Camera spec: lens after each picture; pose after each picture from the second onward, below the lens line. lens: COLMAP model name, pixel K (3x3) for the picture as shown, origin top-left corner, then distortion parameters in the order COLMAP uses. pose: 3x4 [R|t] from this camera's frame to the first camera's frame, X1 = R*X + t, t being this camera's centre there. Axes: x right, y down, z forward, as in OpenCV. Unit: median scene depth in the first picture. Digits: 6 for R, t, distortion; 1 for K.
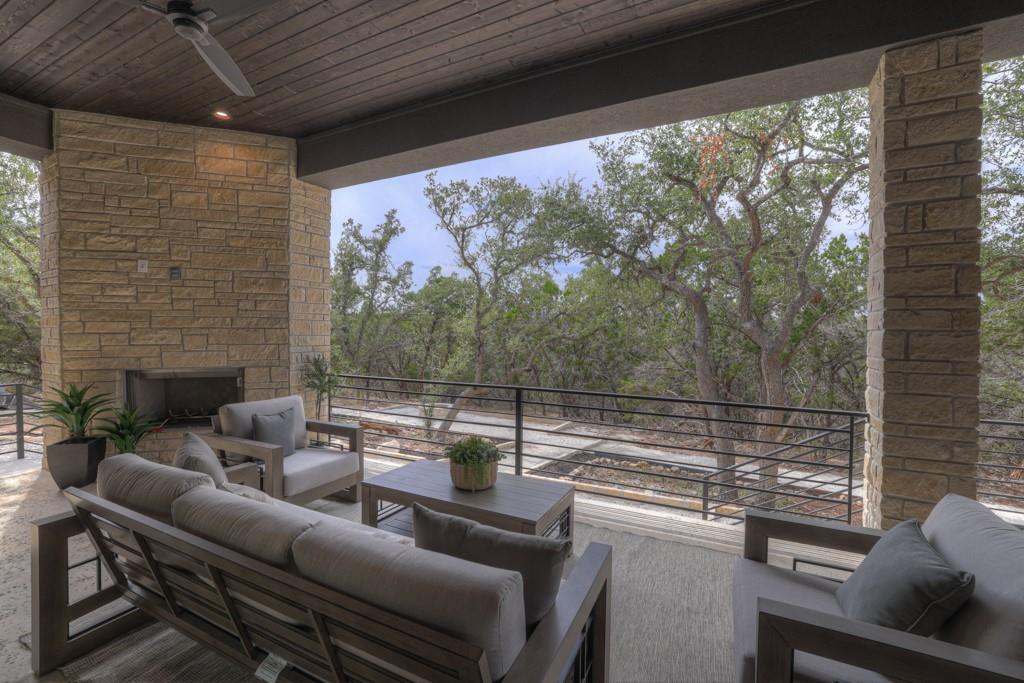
lens RADIAL K [[438.7, 0, 504.0], [0, 438.7, 339.8], [0, 0, 1]] dist [-0.046849, 0.015437]
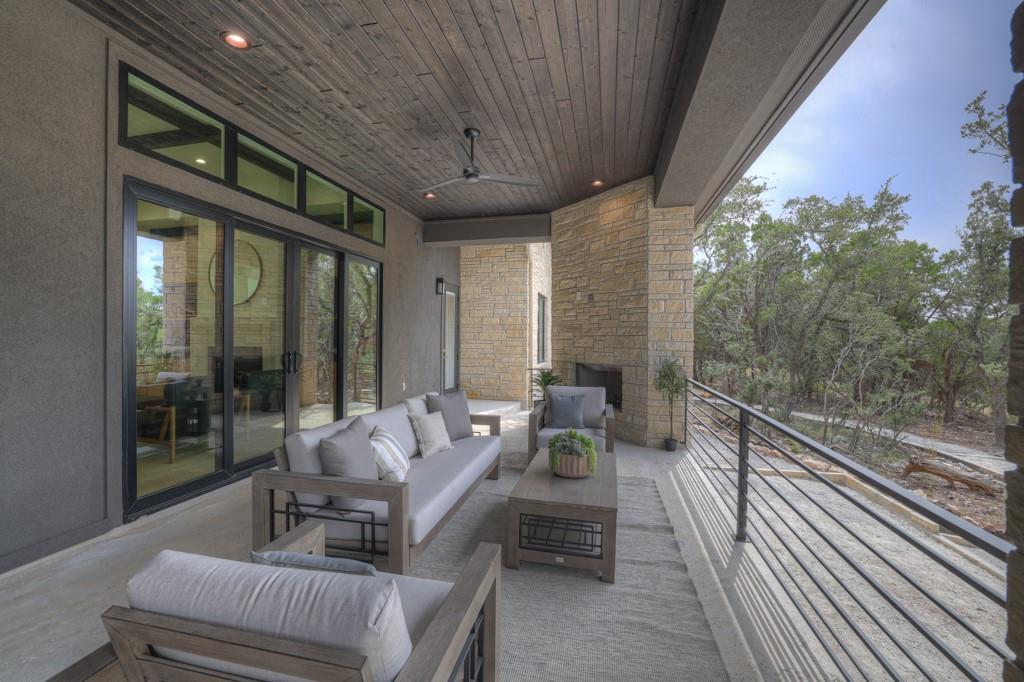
lens RADIAL K [[438.7, 0, 504.0], [0, 438.7, 339.3], [0, 0, 1]] dist [-0.046849, 0.015437]
pose [[0.235972, -0.000900, -0.971759, 0.557201], [-0.022748, 0.999720, -0.006450, 0.001130], [0.971494, 0.023627, 0.235885, 0.324314]]
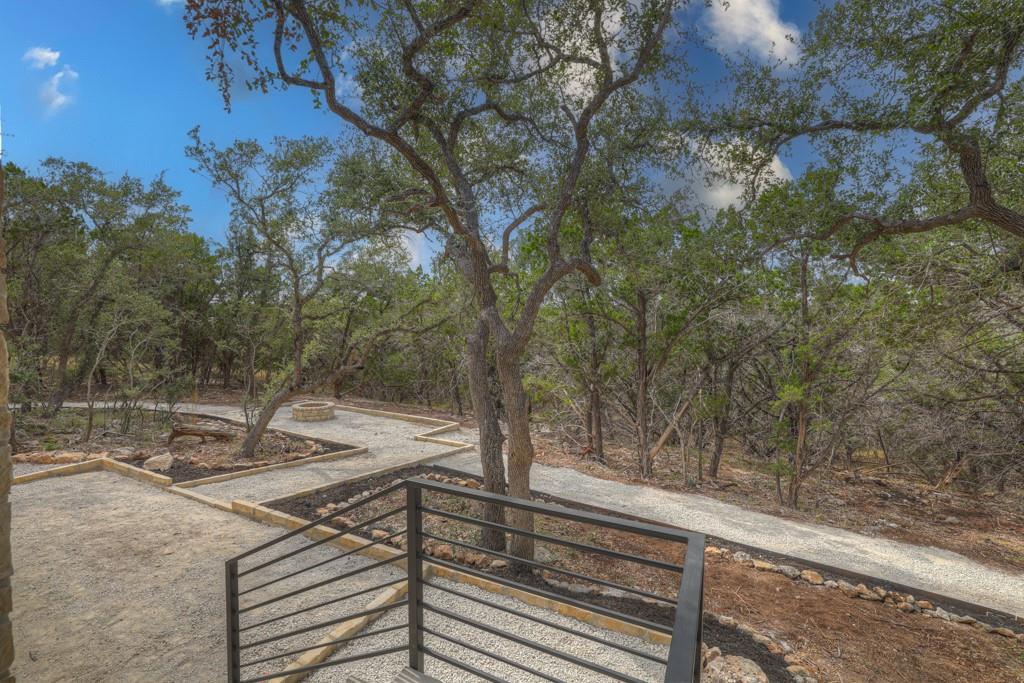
lens RADIAL K [[438.7, 0, 504.0], [0, 438.7, 339.8], [0, 0, 1]] dist [-0.046849, 0.015437]
pose [[0.999941, 0.001527, 0.010723, 0.792737], [-0.001772, 0.999735, 0.022939, -0.013244], [-0.010685, -0.022957, 0.999679, 0.364464]]
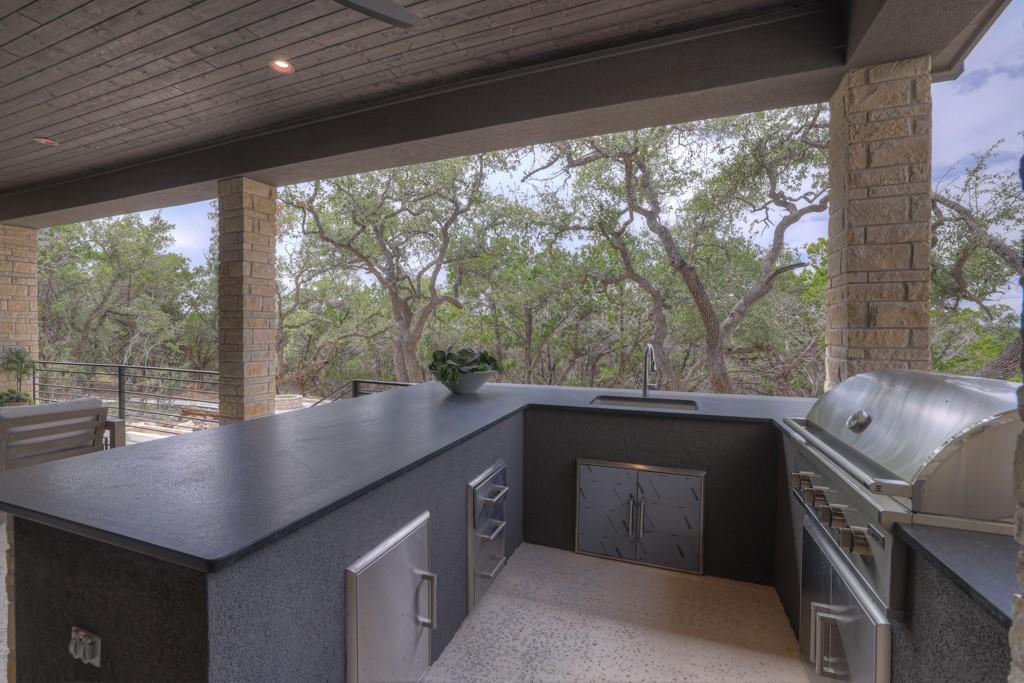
lens RADIAL K [[438.7, 0, 504.0], [0, 438.7, 339.8], [0, 0, 1]] dist [-0.046849, 0.015437]
pose [[0.995408, -0.004215, 0.095630, 1.025356], [0.003890, 0.999986, 0.003585, 0.011132], [-0.095644, -0.003197, 0.995410, -0.530218]]
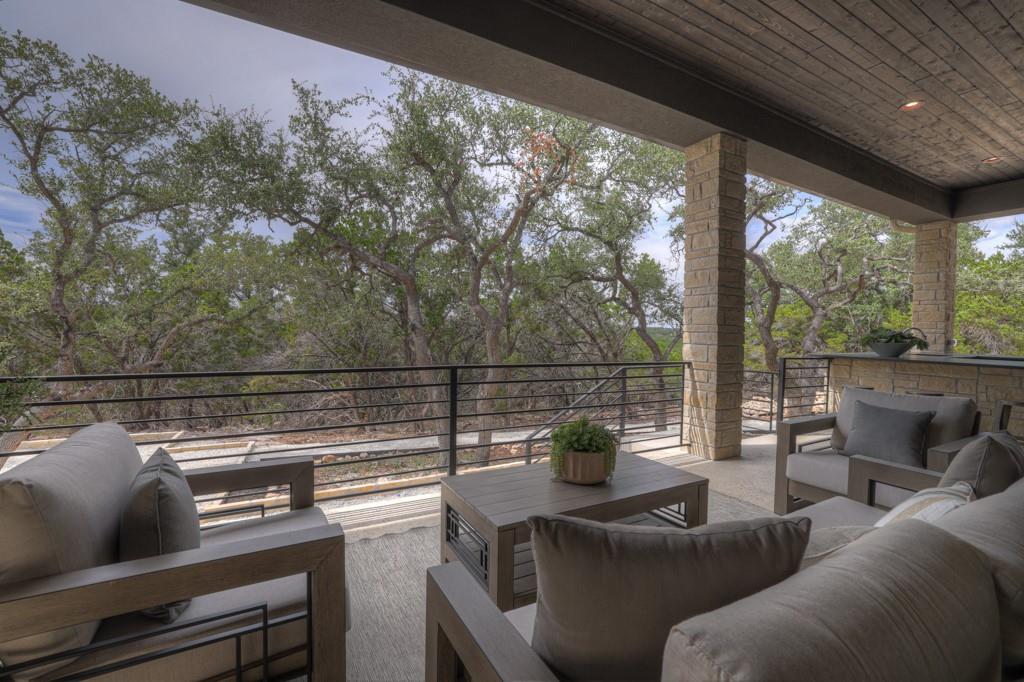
lens RADIAL K [[438.7, 0, 504.0], [0, 438.7, 339.3], [0, 0, 1]] dist [-0.046849, 0.015437]
pose [[0.567662, -0.019135, 0.823040, -0.462498], [0.003543, 0.999777, 0.020800, 0.037006], [-0.823254, -0.008892, 0.567603, 0.382010]]
